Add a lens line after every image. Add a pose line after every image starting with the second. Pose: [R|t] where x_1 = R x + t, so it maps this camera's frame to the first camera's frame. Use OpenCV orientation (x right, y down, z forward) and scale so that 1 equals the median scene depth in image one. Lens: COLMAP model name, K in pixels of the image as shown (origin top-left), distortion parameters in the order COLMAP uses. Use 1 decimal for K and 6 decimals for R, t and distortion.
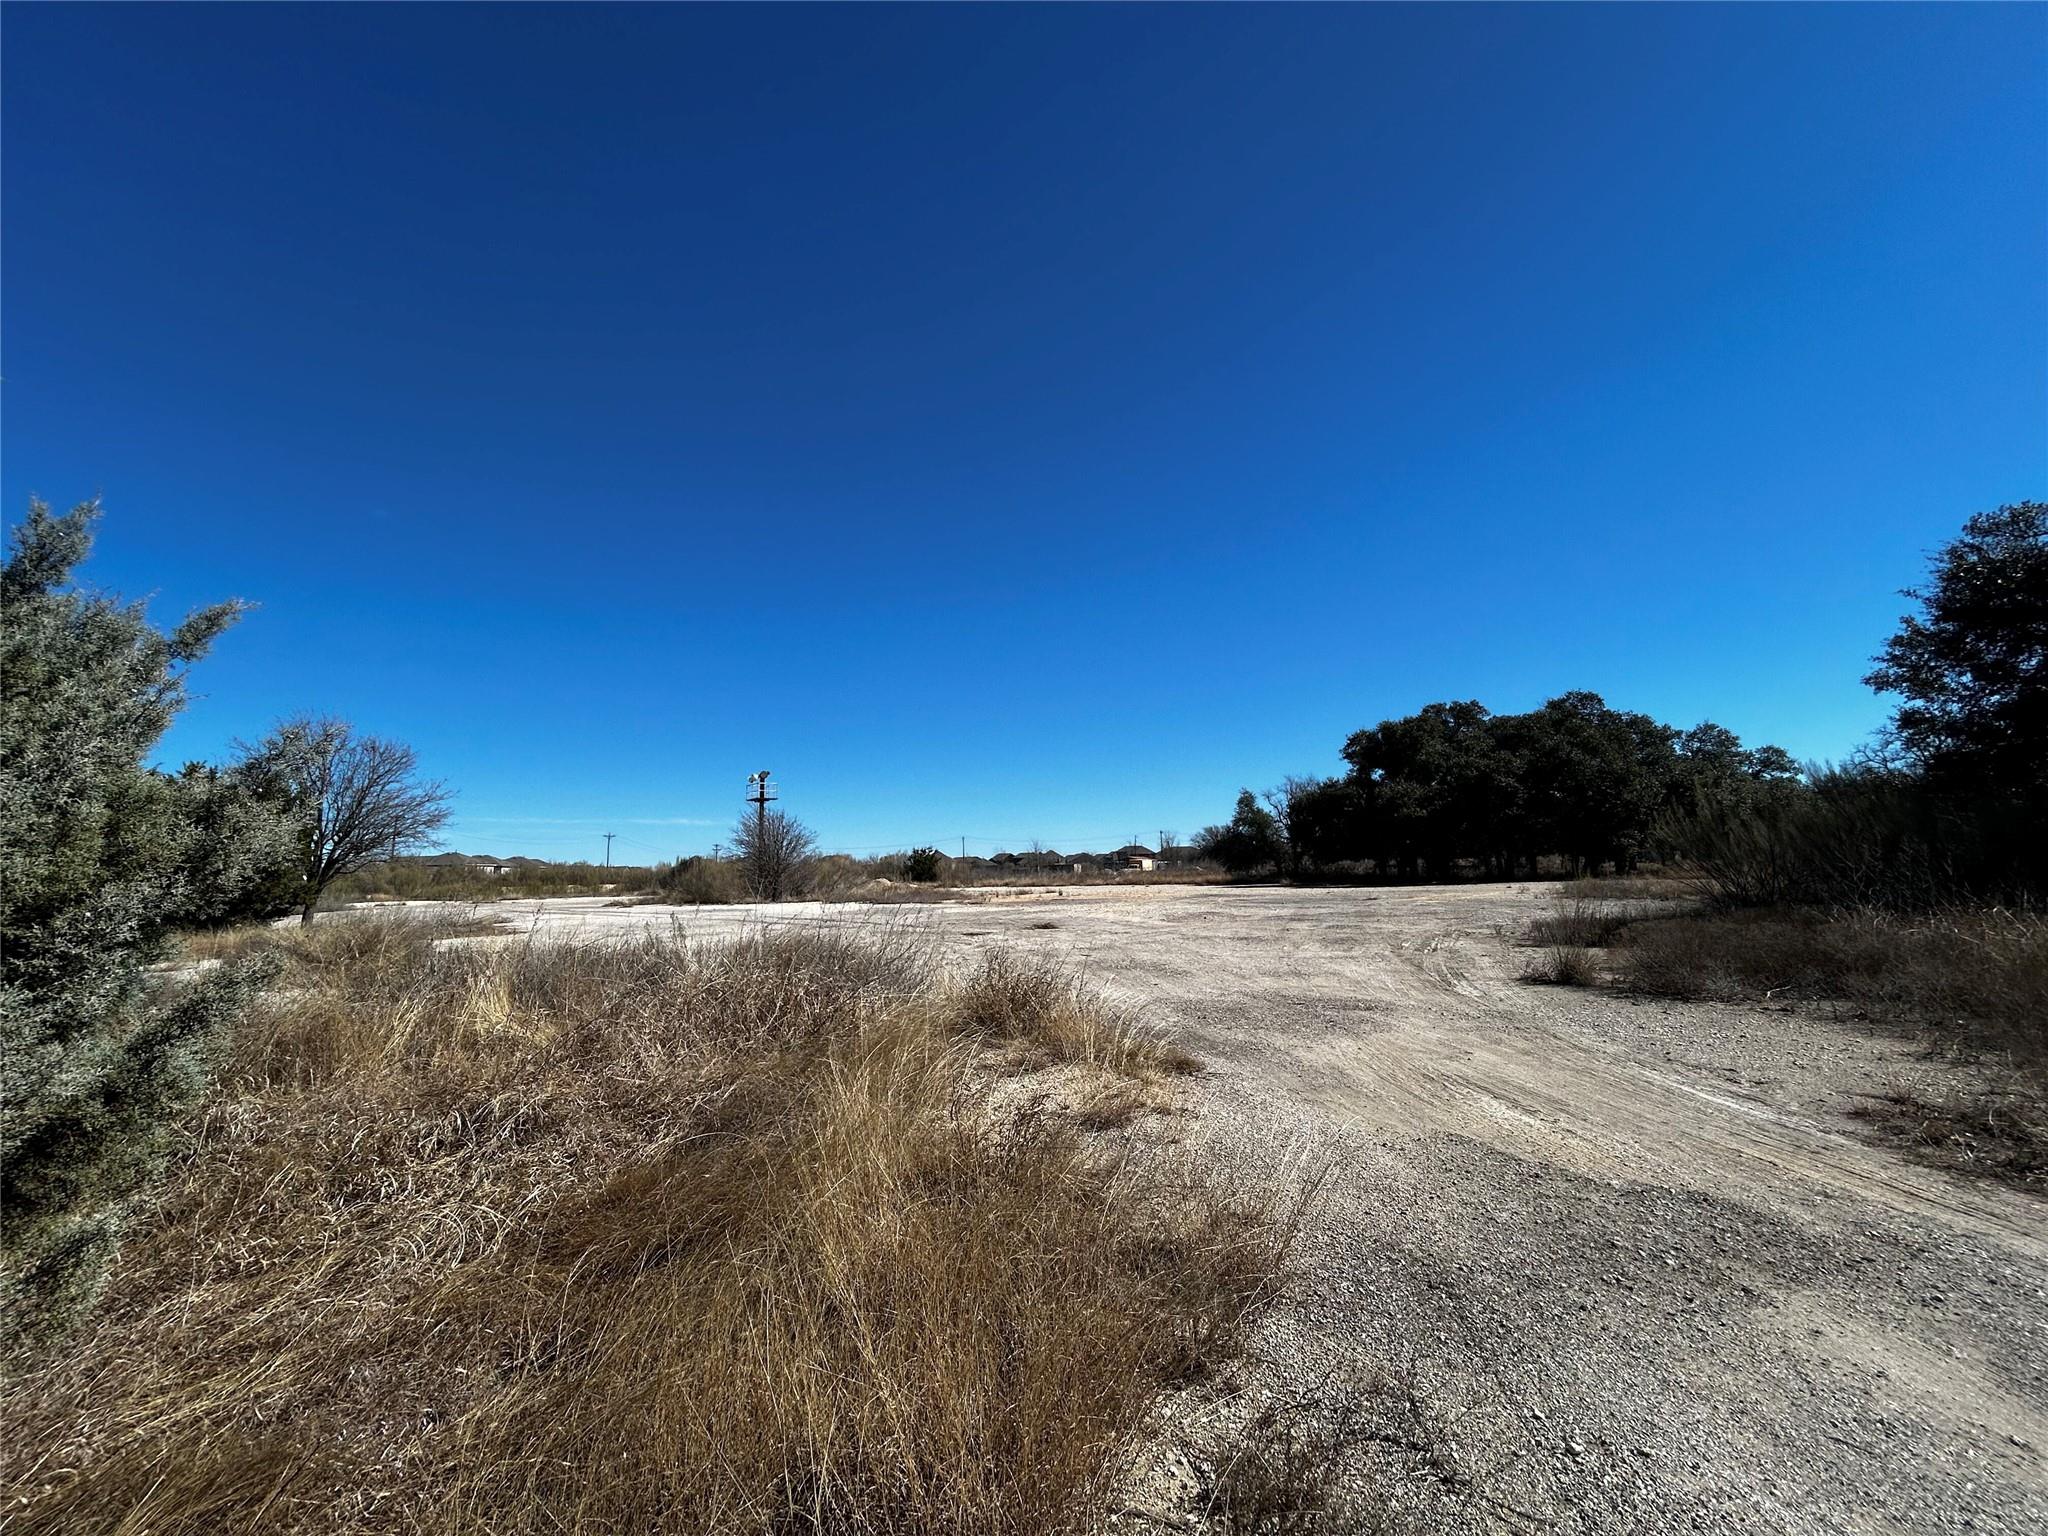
lens RADIAL K [[826.2, 0, 1025.2], [0, 826.2, 770.3], [0, 0, 1]] dist [0.002191, -0.000393]
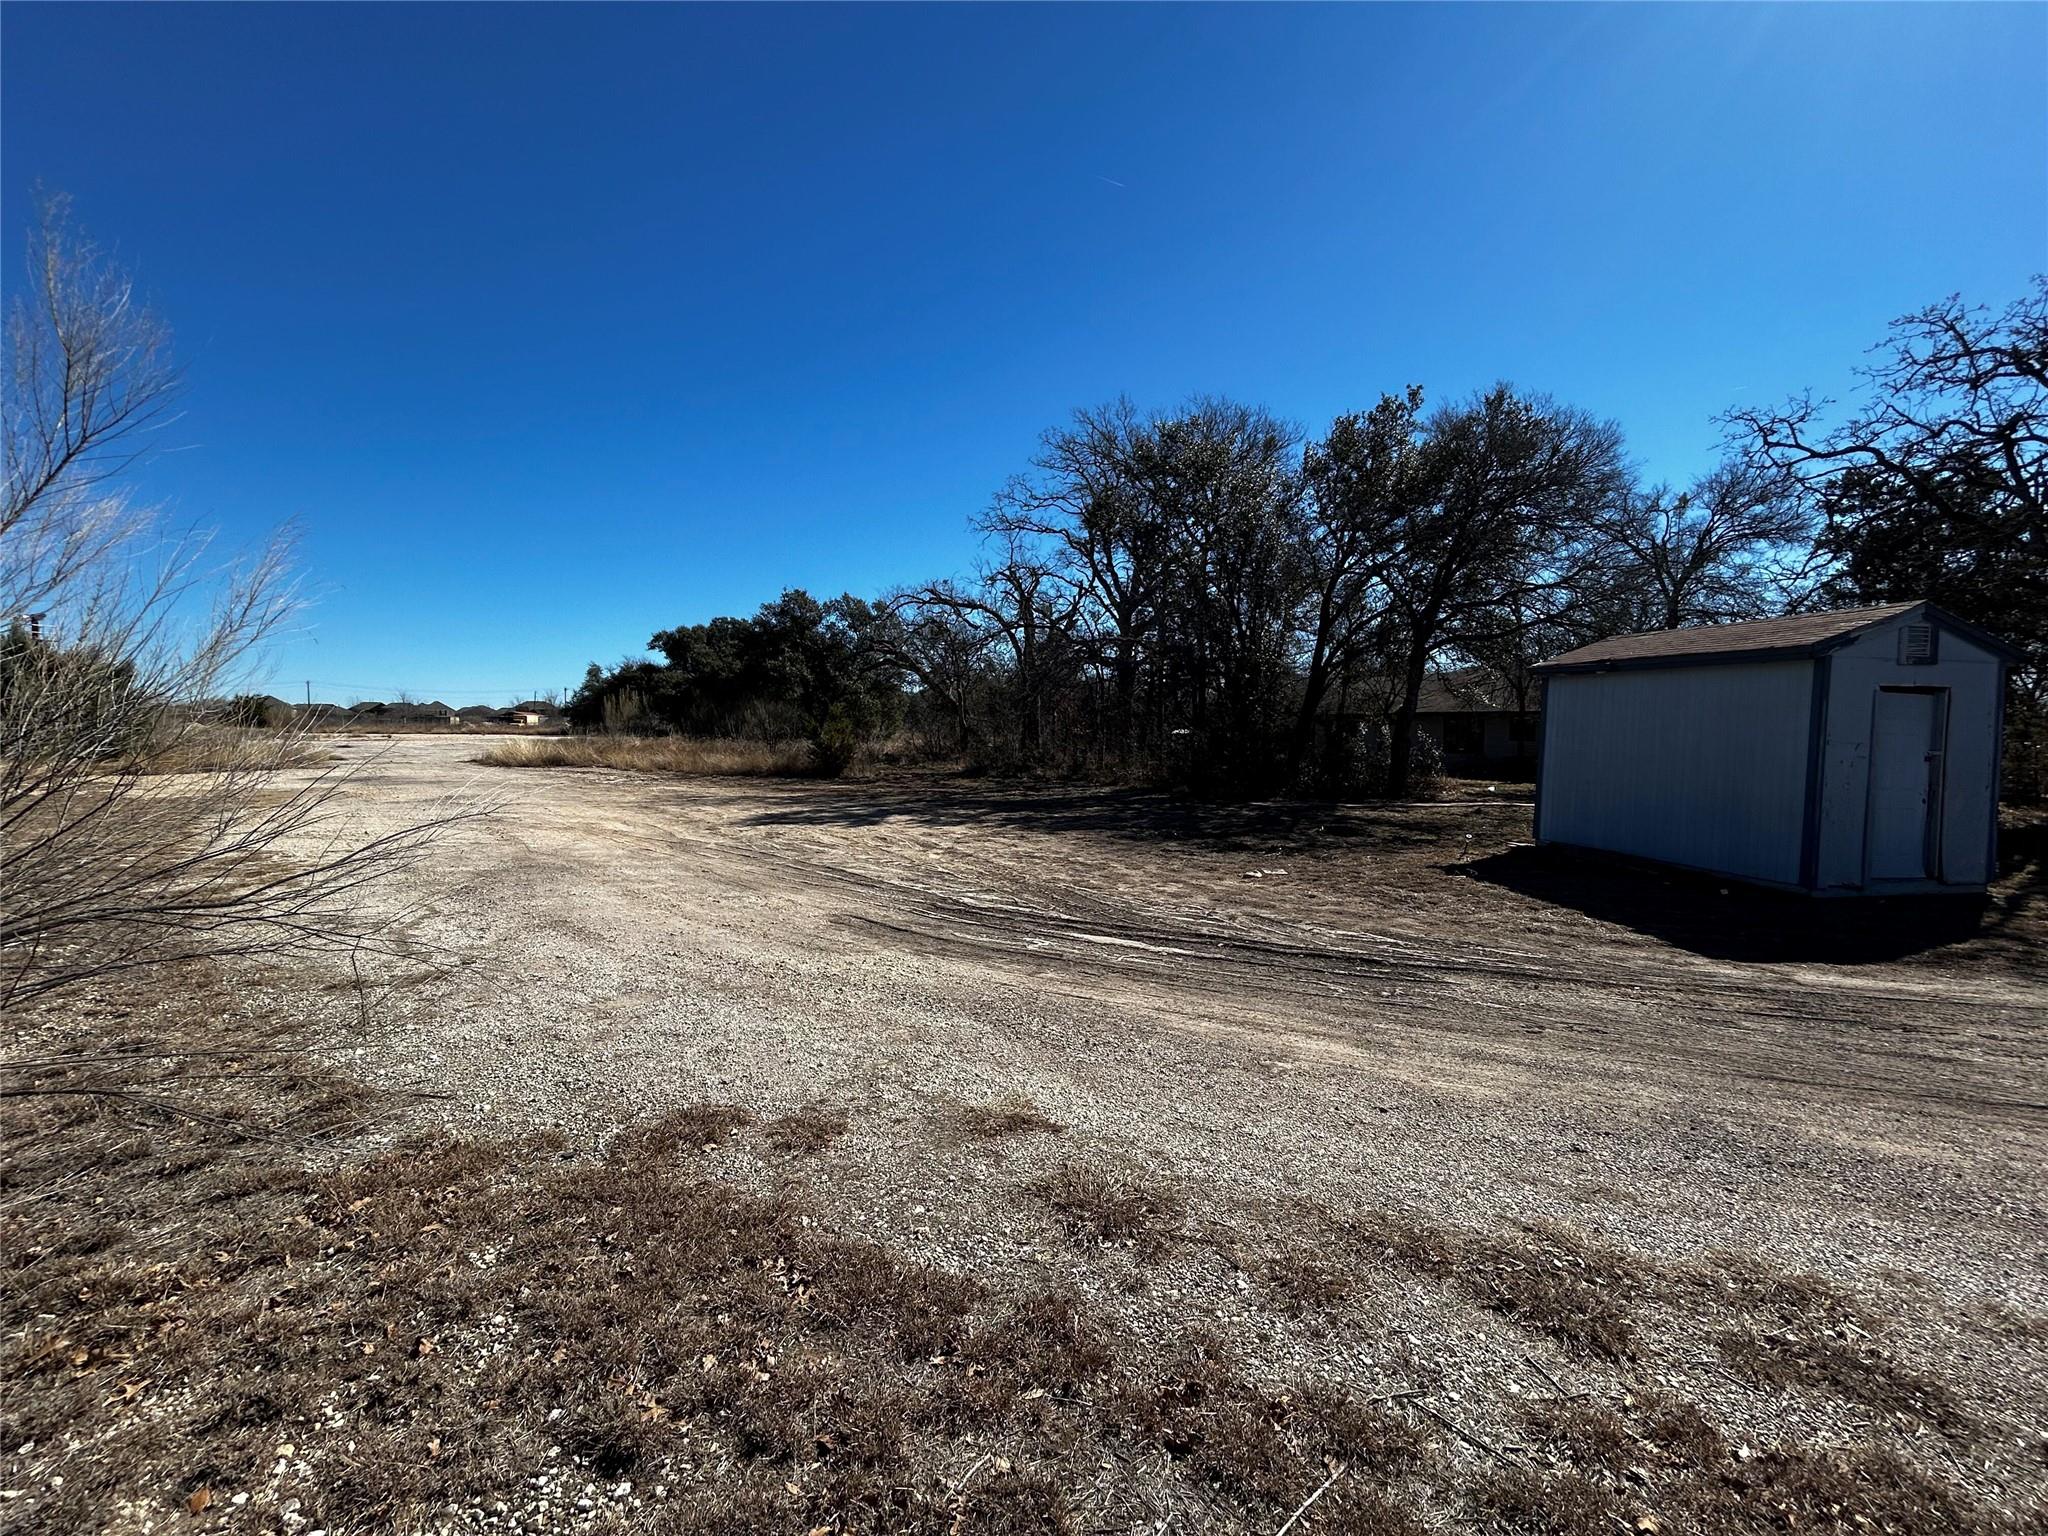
lens RADIAL K [[826.2, 0, 1022.1], [0, 826.2, 772.4], [0, 0, 1]] dist [0.002191, -0.000393]
pose [[0.806537, -0.005272, 0.591160, 0.046294], [-0.095926, 0.985542, 0.139664, -0.053269], [-0.583349, -0.169352, 0.794370, -0.438682]]
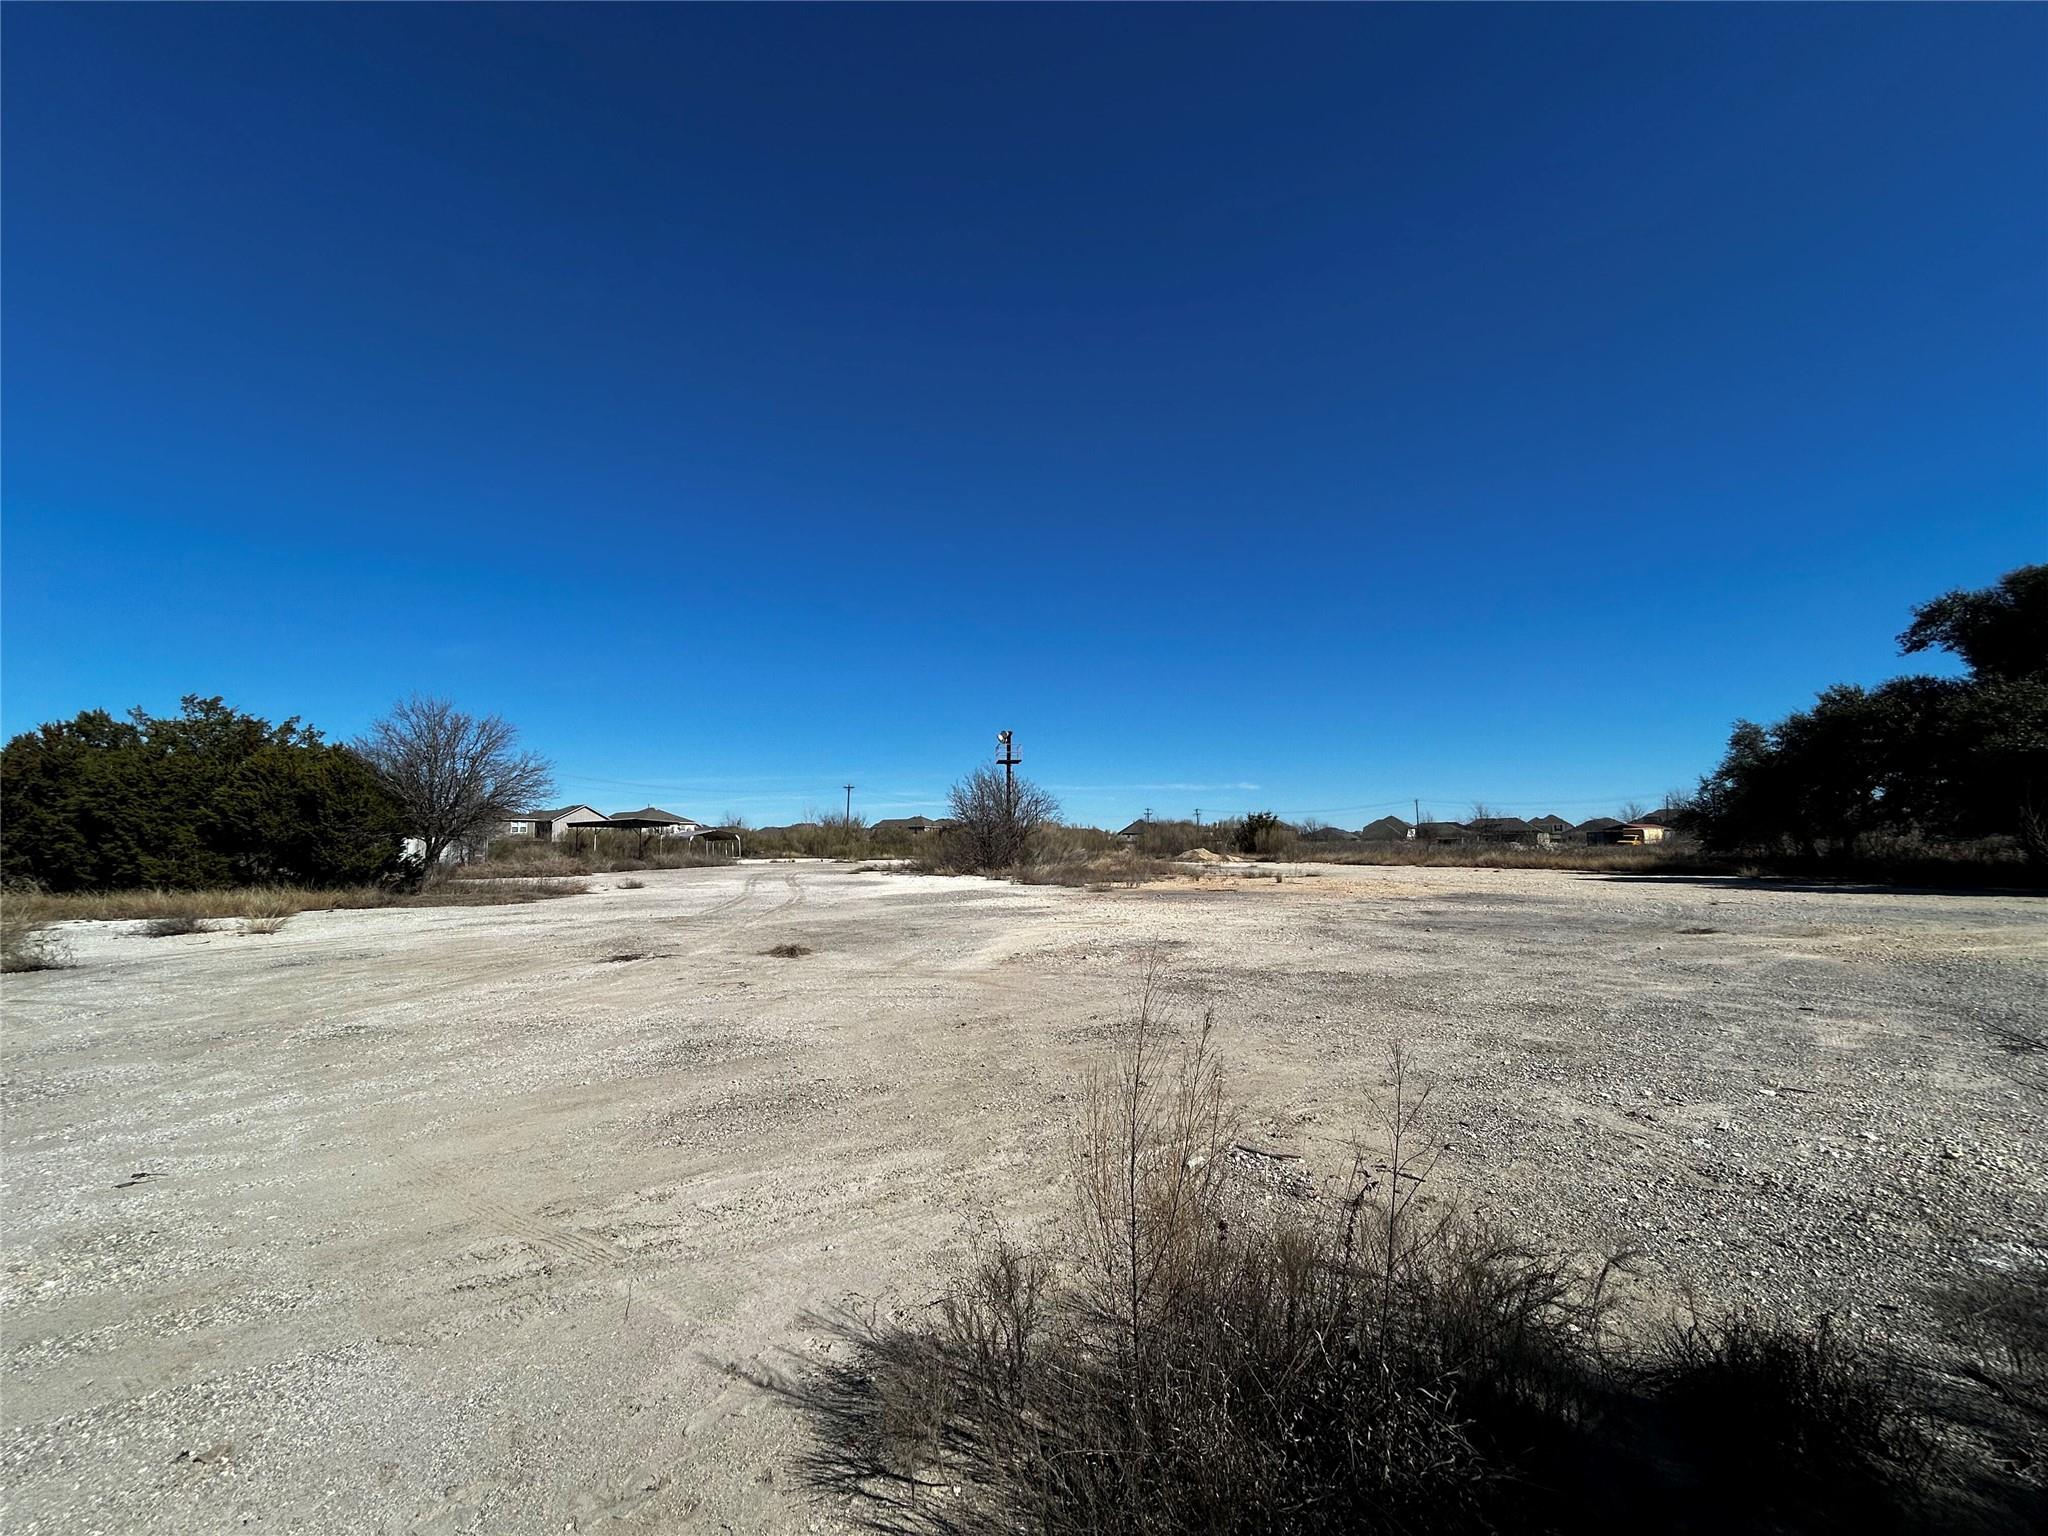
lens RADIAL K [[826.2, 0, 1024.7], [0, 826.2, 768.2], [0, 0, 1]] dist [0.002191, -0.000393]
pose [[0.837735, -0.030364, -0.545232, 0.154048], [0.052944, 0.998265, 0.025754, 0.014291], [0.543504, -0.050442, 0.837889, 0.177498]]
